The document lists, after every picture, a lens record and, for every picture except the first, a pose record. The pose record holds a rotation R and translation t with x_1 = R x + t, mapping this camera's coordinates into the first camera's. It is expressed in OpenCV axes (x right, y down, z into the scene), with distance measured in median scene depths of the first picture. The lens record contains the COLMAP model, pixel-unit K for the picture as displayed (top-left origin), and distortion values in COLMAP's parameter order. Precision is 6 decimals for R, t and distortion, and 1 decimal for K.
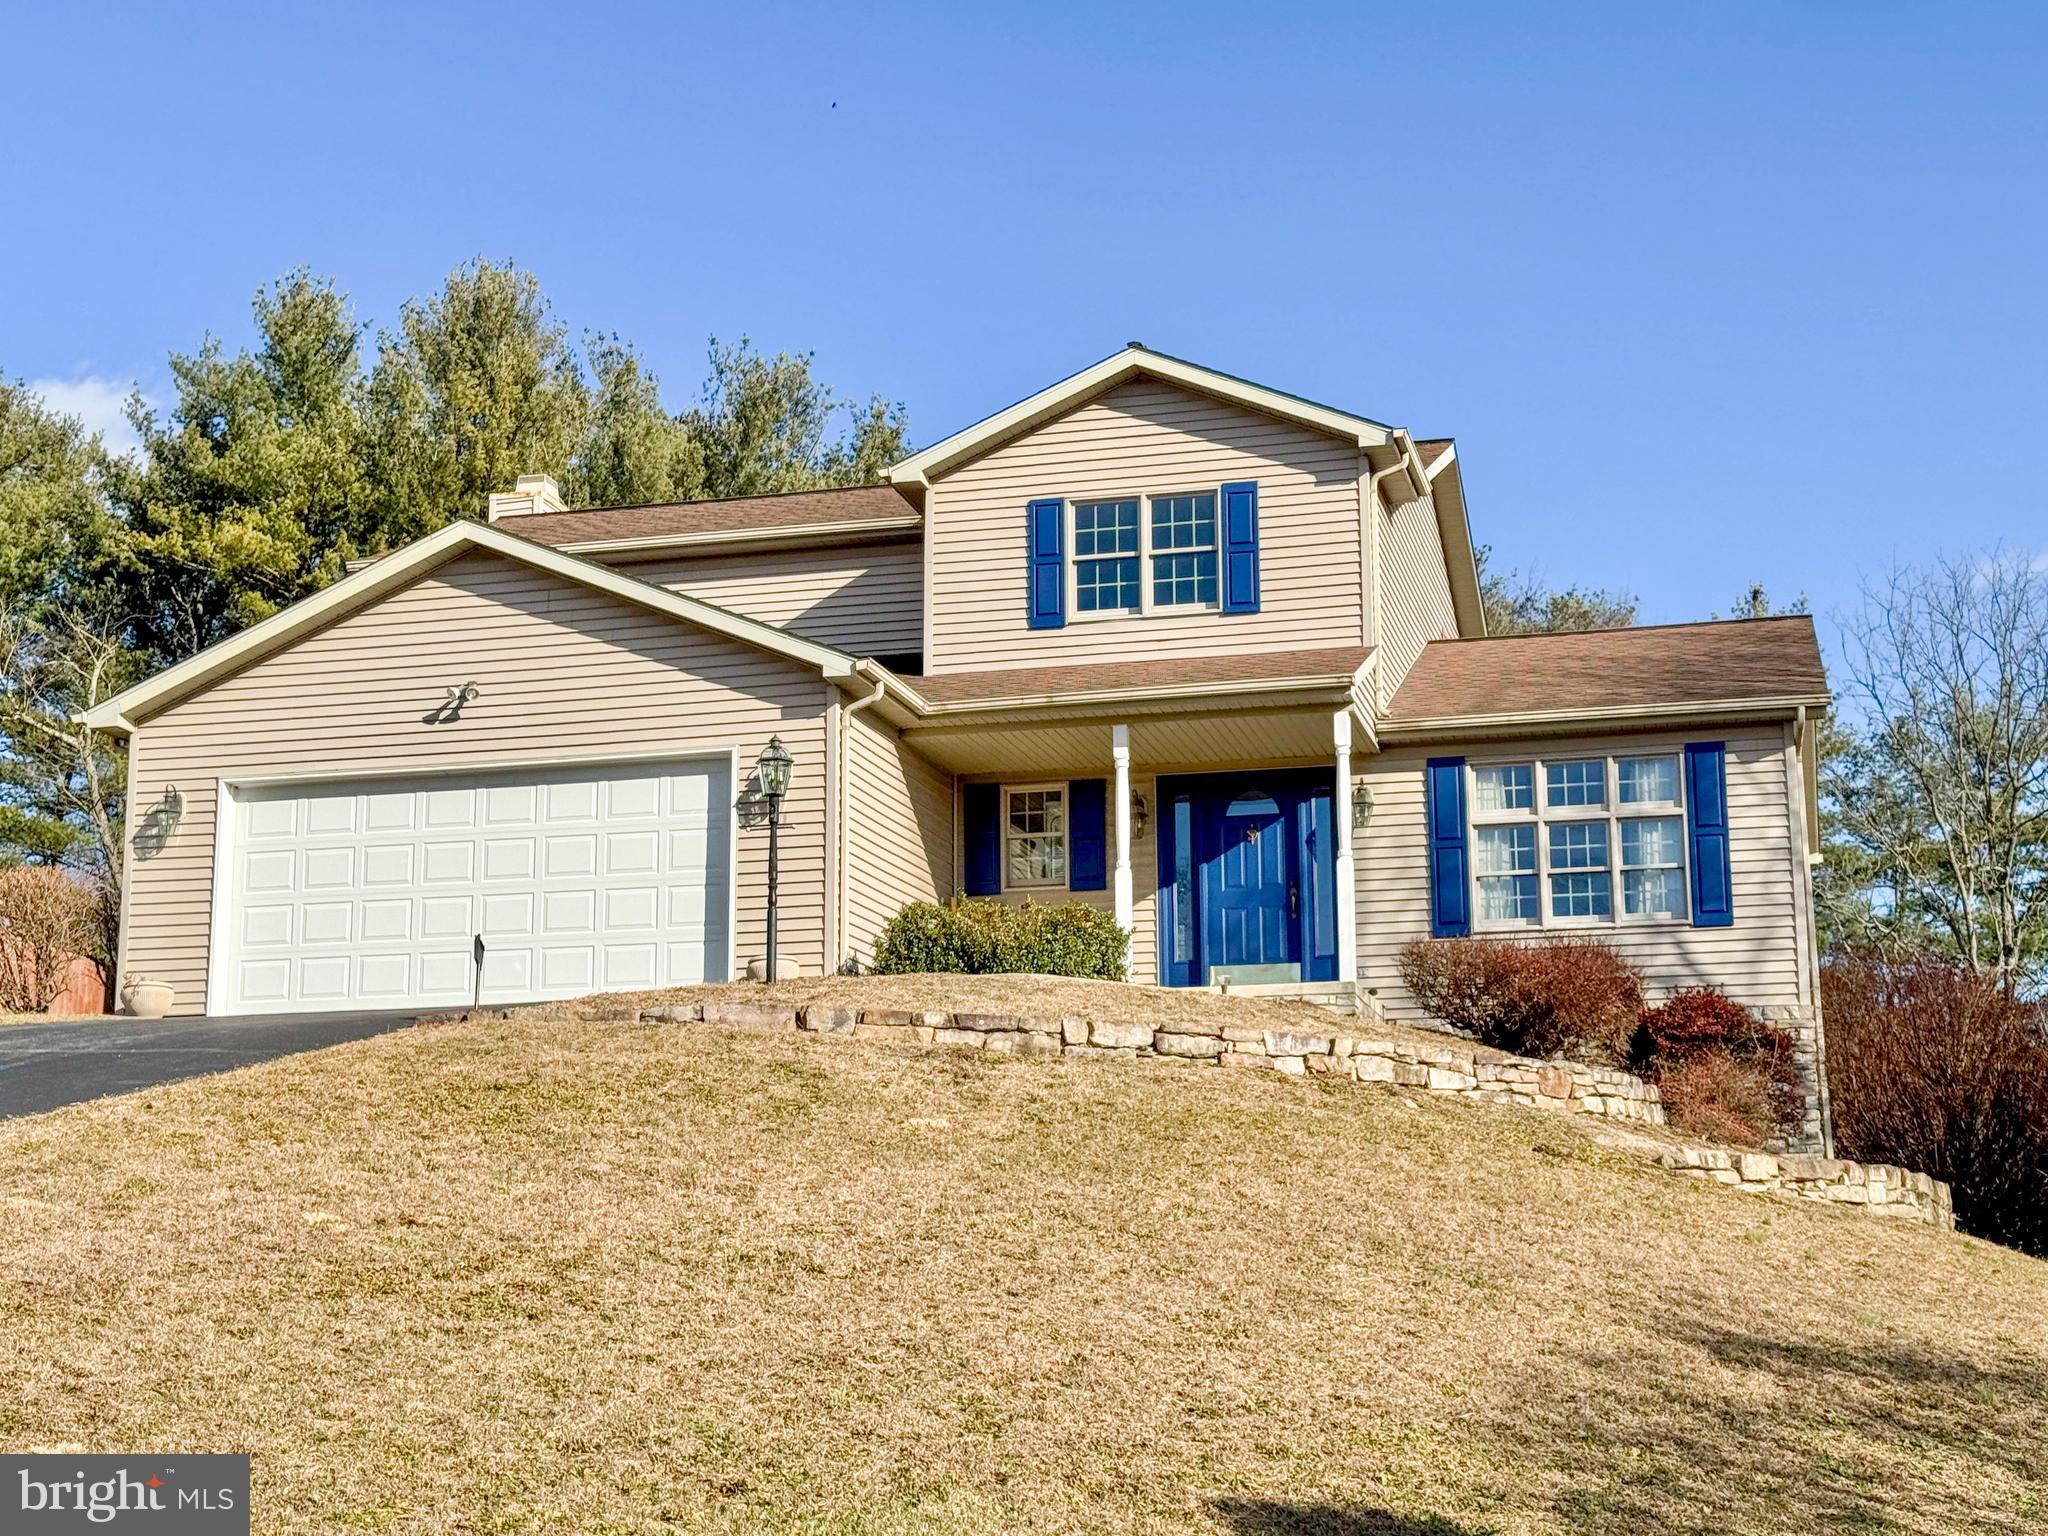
lens RADIAL K [[2846.4, 0, 1024.0], [0, 2846.4, 768.0], [0, 0, 1]] dist [-0.000520, -0.006076]
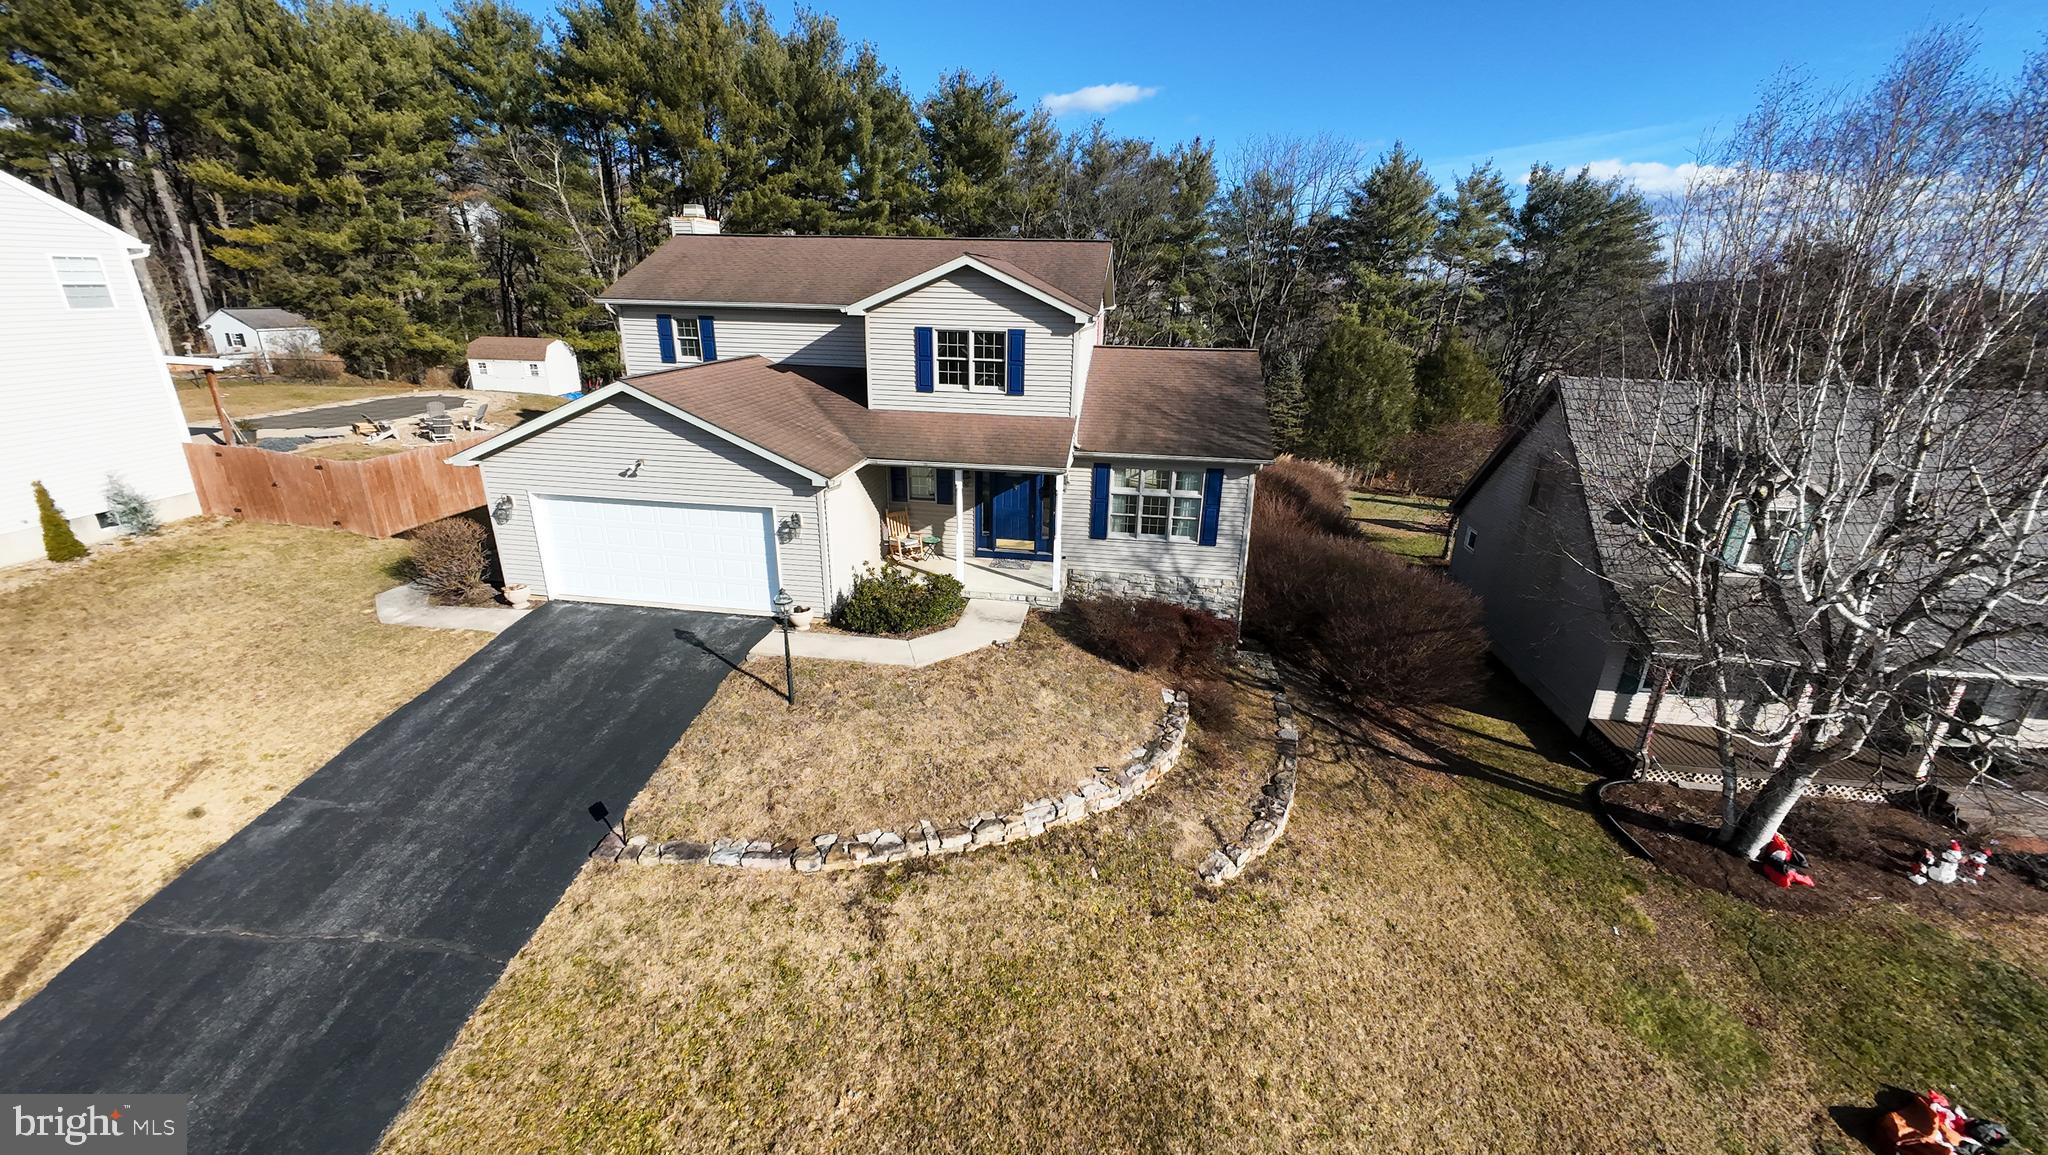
lens RADIAL K [[802.2, 0, 1017.3], [0, 802.2, 579.5], [0, 0, 1]] dist [0.001061, -0.000573]
pose [[0.994897, -0.011018, 0.100290, 0.015425], [-0.042930, 0.853318, 0.519621, -0.249295], [-0.091305, -0.521275, 0.848490, 0.408316]]
